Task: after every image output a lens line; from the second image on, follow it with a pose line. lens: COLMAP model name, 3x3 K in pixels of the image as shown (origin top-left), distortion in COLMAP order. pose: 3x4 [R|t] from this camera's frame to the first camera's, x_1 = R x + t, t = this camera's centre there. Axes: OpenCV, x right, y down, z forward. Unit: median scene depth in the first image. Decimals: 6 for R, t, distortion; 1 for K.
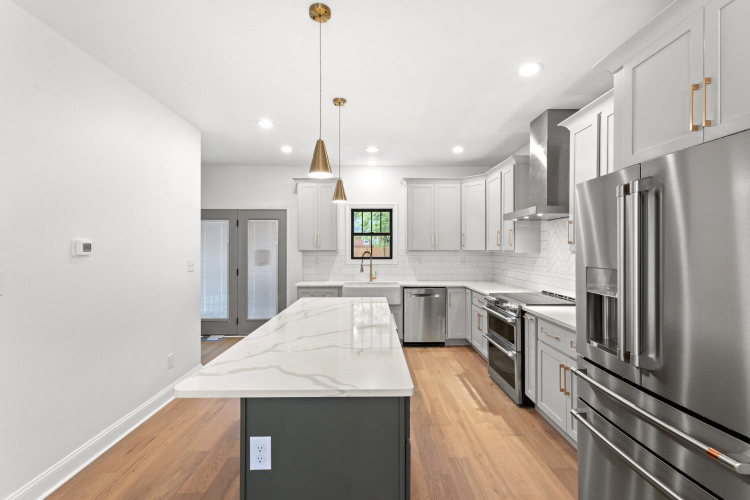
lens RADIAL K [[336.1, 0, 381.1], [0, 336.1, 247.5], [0, 0, 1]] dist [0.008518, -0.002536]
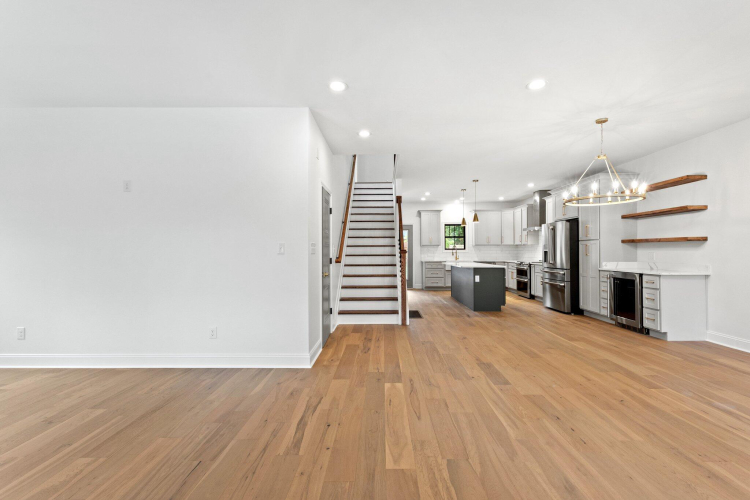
lens RADIAL K [[336.1, 0, 380.6], [0, 336.1, 248.6], [0, 0, 1]] dist [0.008518, -0.002536]
pose [[0.998955, -0.003780, -0.045557, -0.411148], [0.003556, 0.999981, -0.005006, 0.040286], [0.045575, 0.004838, 0.998949, -1.096783]]
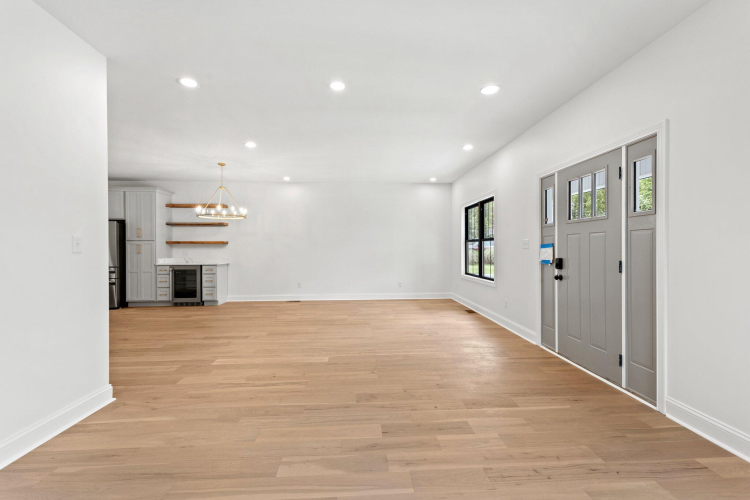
lens RADIAL K [[336.1, 0, 373.1], [0, 336.1, 248.3], [0, 0, 1]] dist [0.008518, -0.002536]
pose [[-0.008875, 0.002869, 0.999957, -1.135067], [-0.001655, 0.999994, -0.002883, 0.041768], [-0.999959, -0.001680, -0.008870, -0.817249]]
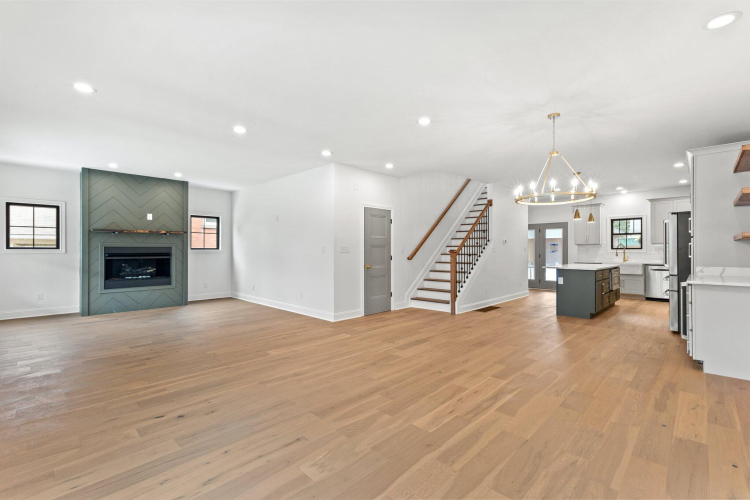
lens RADIAL K [[336.1, 0, 381.8], [0, 336.1, 248.7], [0, 0, 1]] dist [0.008518, -0.002536]
pose [[0.701229, -0.003738, -0.712927, 0.338274], [0.001748, 0.999992, -0.003524, 0.038729], [0.712934, 0.001225, 0.701230, -1.091036]]
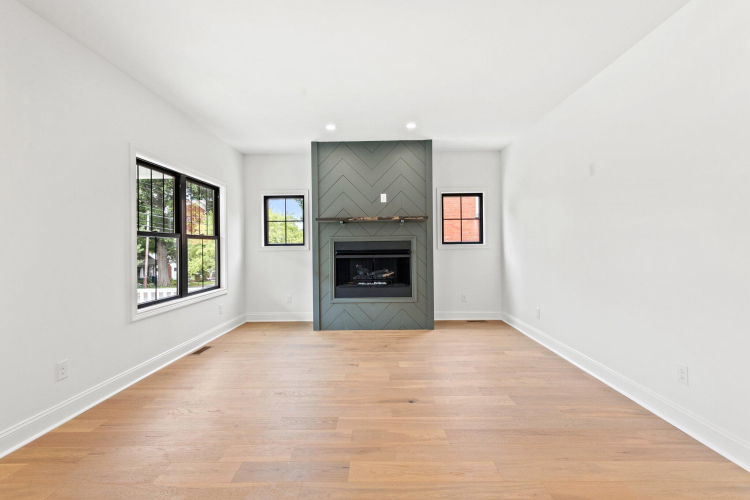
lens RADIAL K [[336.1, 0, 374.9], [0, 336.1, 246.2], [0, 0, 1]] dist [0.008518, -0.002536]
pose [[-0.050451, -0.000250, -0.998726, -0.334944], [0.013752, 0.999905, -0.000945, 0.040023], [0.998632, -0.013782, -0.050443, -0.783340]]
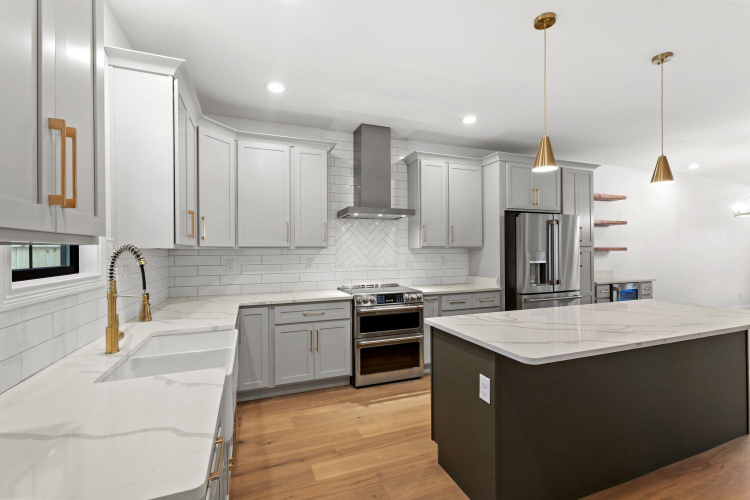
lens RADIAL K [[336.1, 0, 374.4], [0, 336.1, 248.0], [0, 0, 1]] dist [0.008518, -0.002536]
pose [[-0.331833, 0.002170, 0.943336, -0.394181], [0.000763, 0.999998, -0.002031, 0.011349], [-0.943338, 0.000046, -0.331833, 0.939257]]
